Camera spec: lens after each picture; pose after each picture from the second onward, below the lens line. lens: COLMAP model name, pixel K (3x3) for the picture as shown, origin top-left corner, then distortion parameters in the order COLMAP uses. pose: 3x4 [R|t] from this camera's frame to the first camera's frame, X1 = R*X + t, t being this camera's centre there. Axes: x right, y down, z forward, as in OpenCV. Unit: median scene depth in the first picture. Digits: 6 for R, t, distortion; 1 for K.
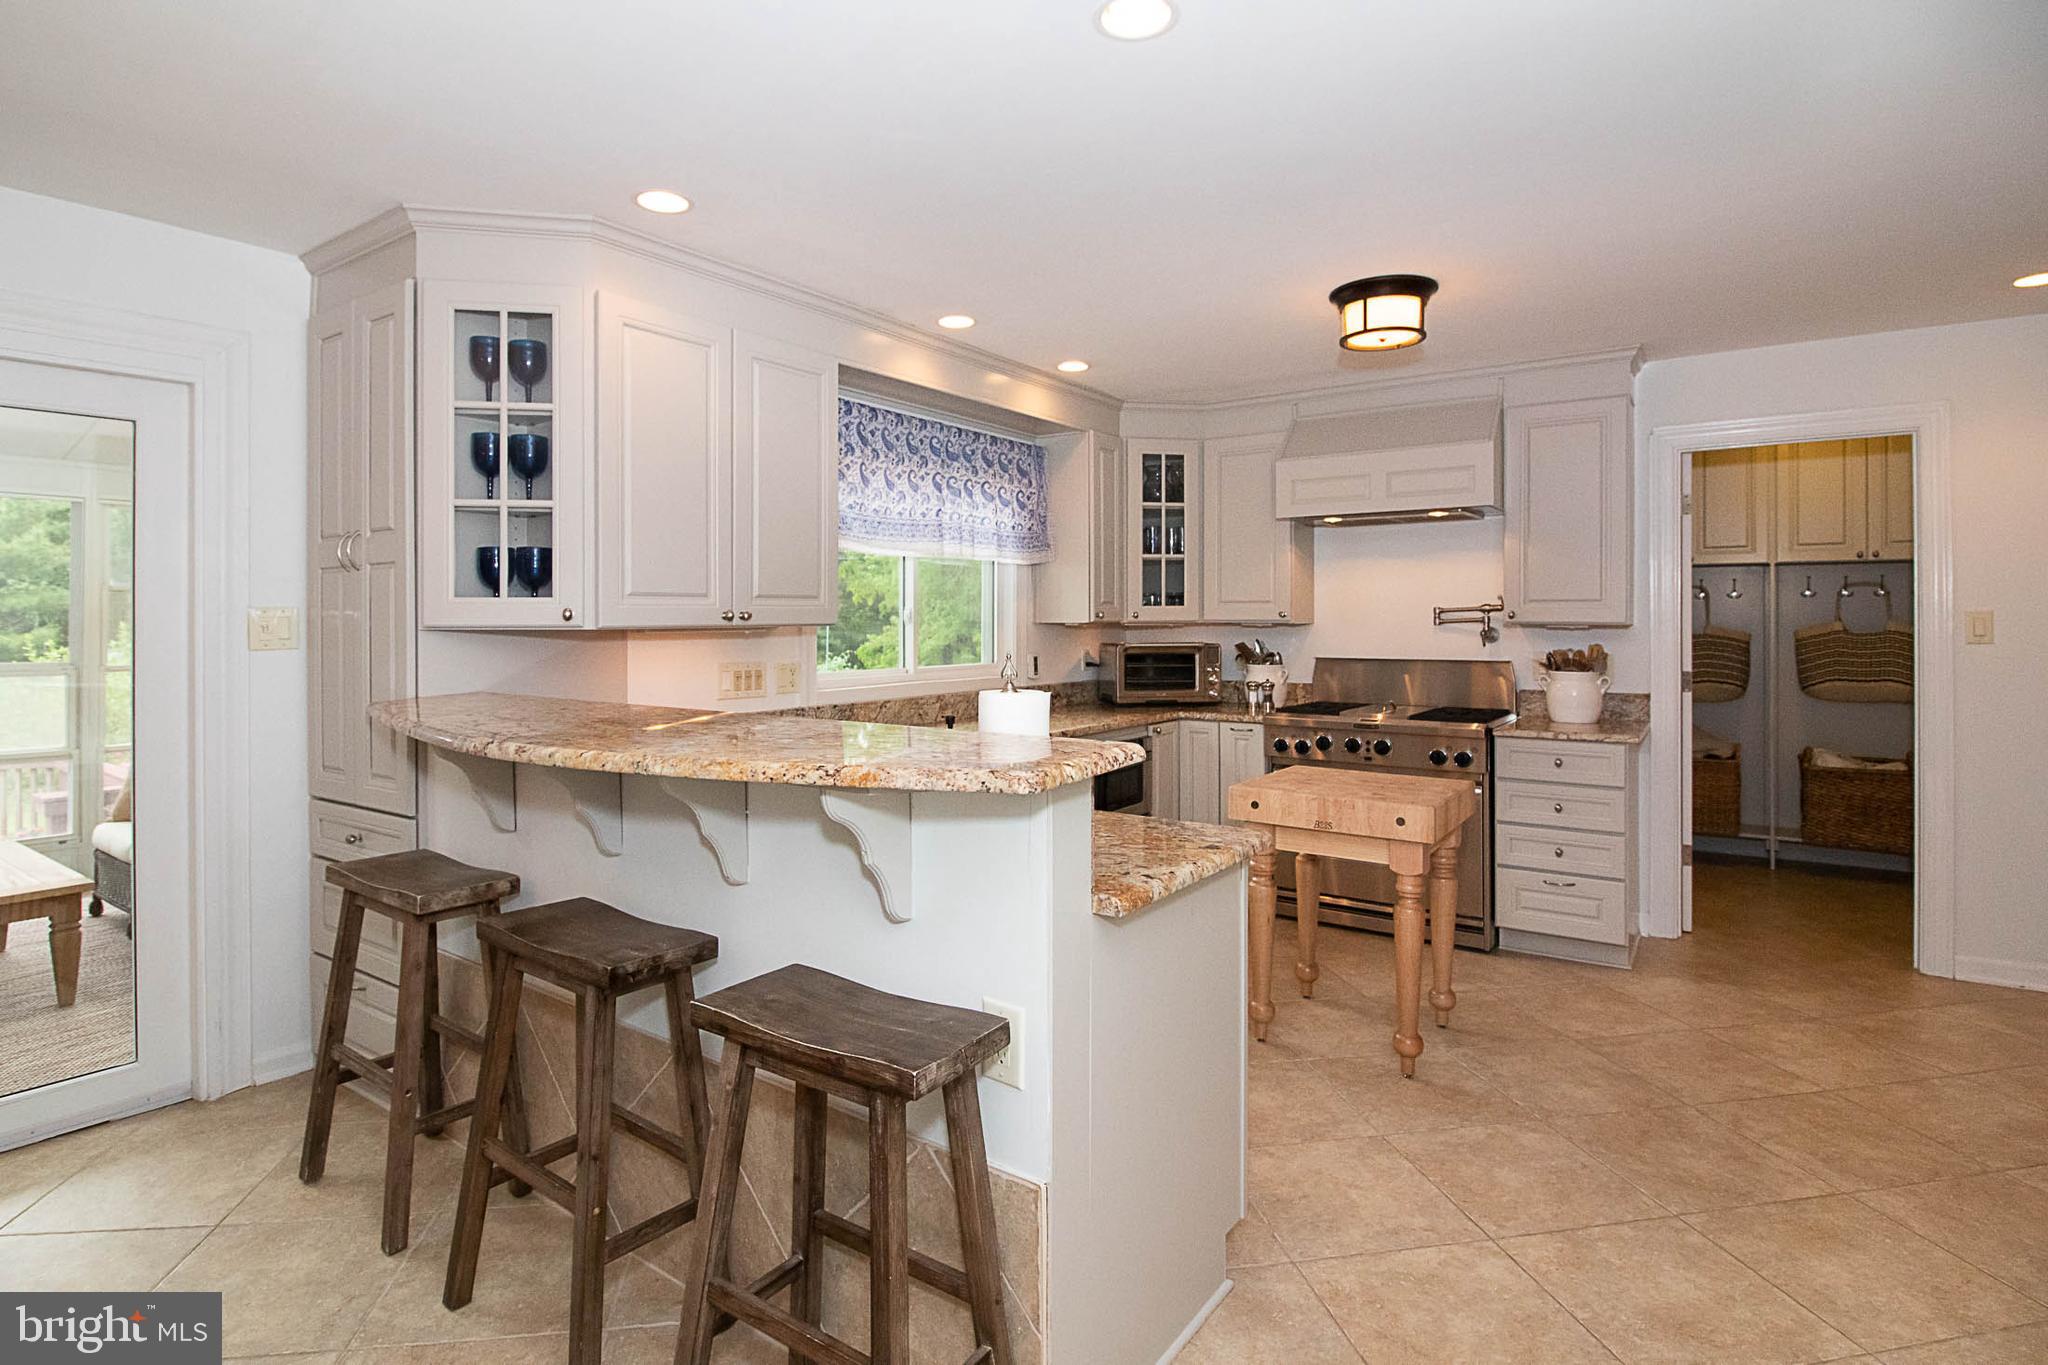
lens RADIAL K [[1034.2, 0, 1027.8], [0, 1034.2, 619.6], [0, 0, 1]] dist [-0.001717, -0.000284]
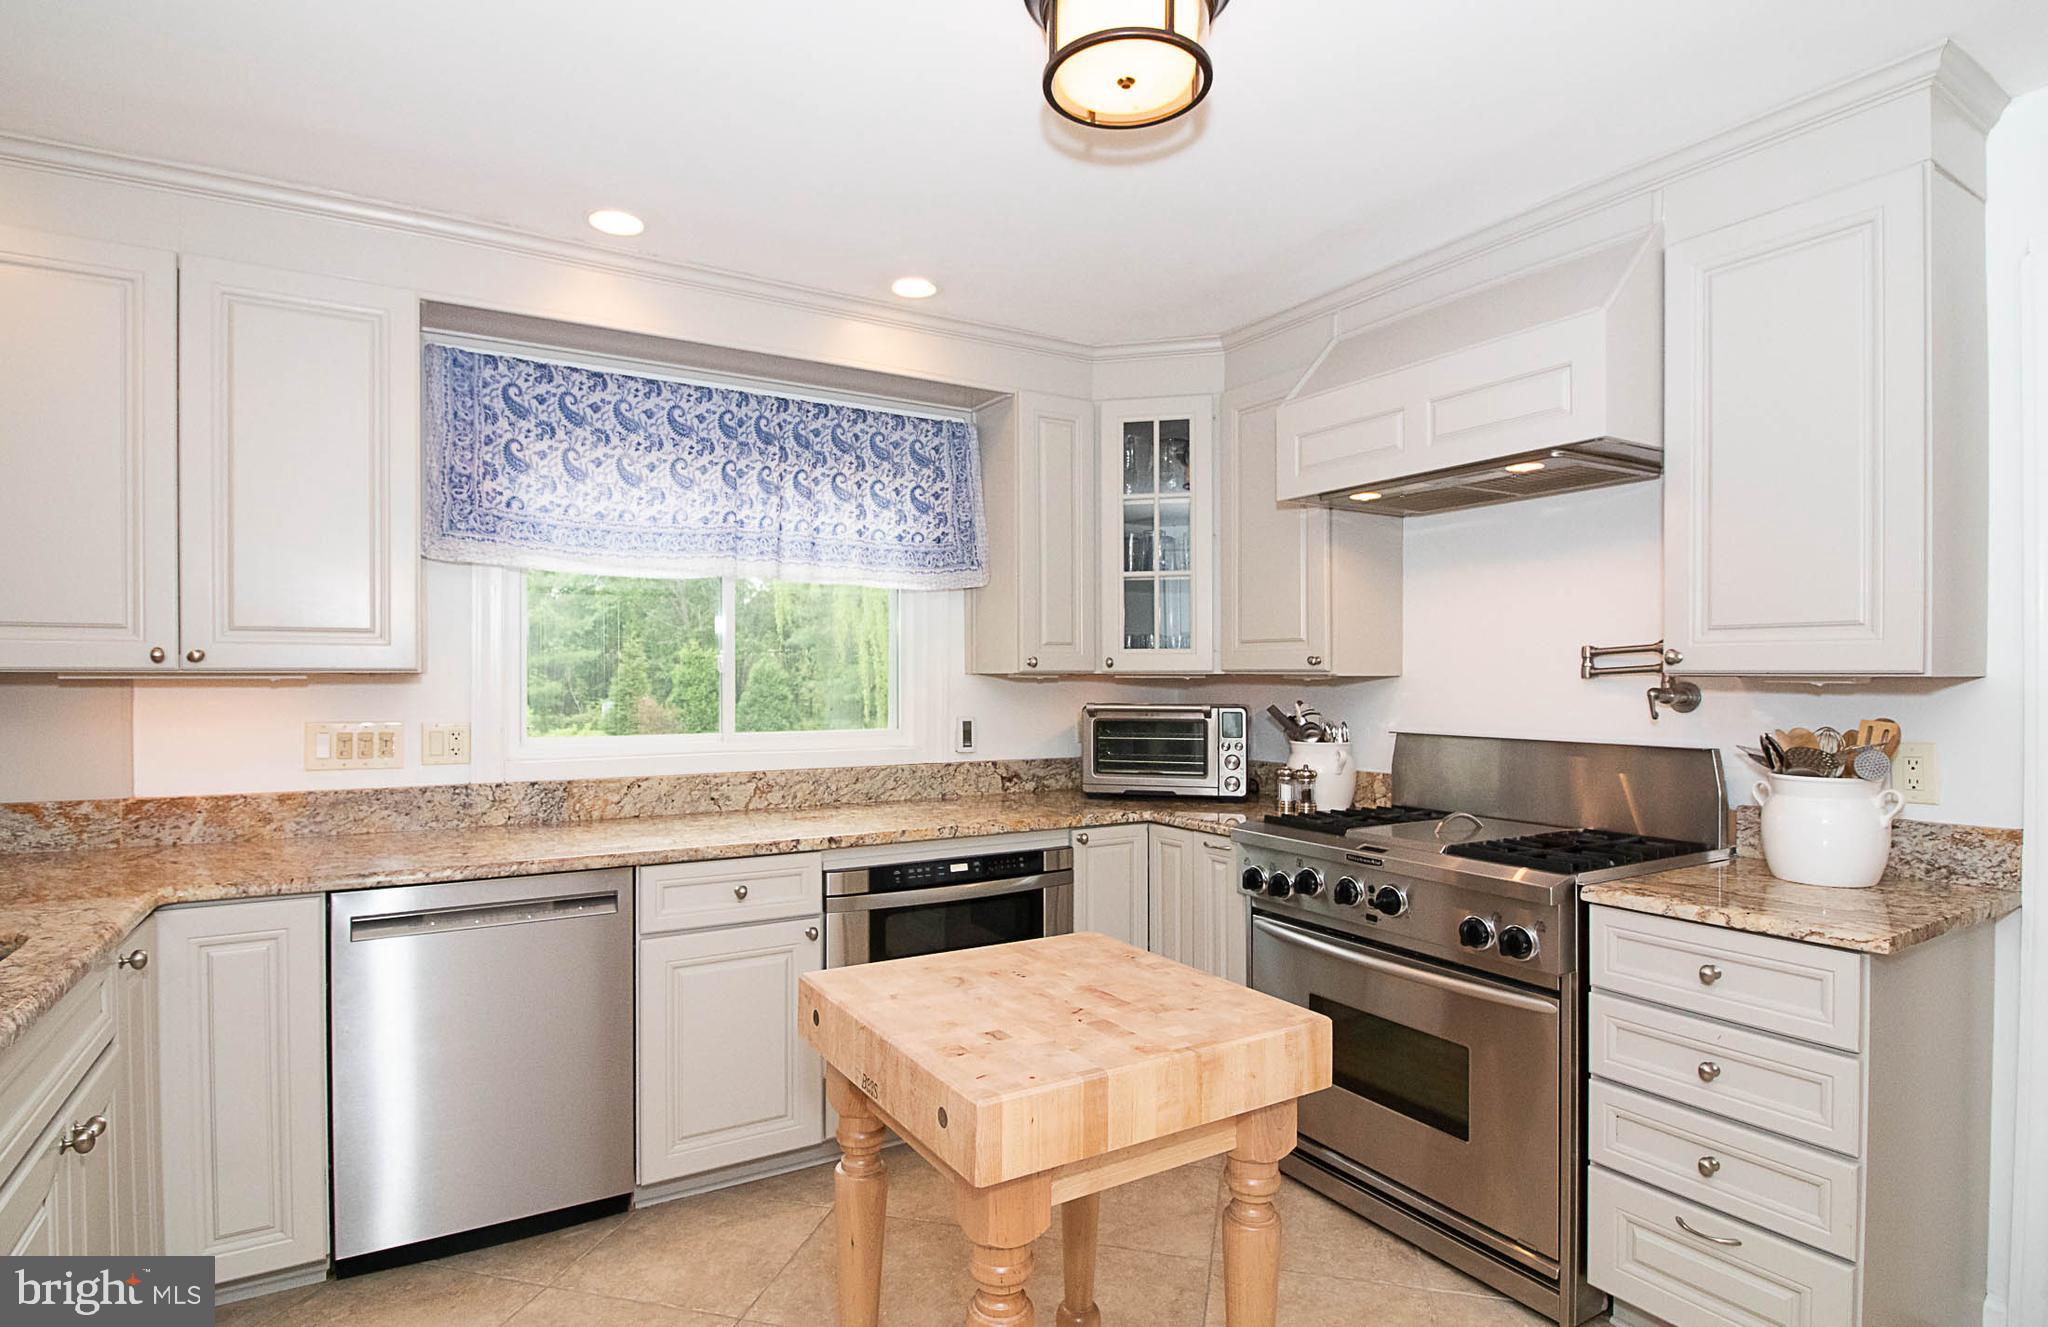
lens RADIAL K [[1040.0, 0, 1018.6], [0, 1040.0, 685.5], [0, 0, 1]] dist [-0.020176, -0.000679]
pose [[0.917365, 0.005772, -0.398004, 0.359399], [-0.003496, 0.999973, 0.006445, 0.006986], [0.398031, -0.004521, 0.917361, 0.398339]]
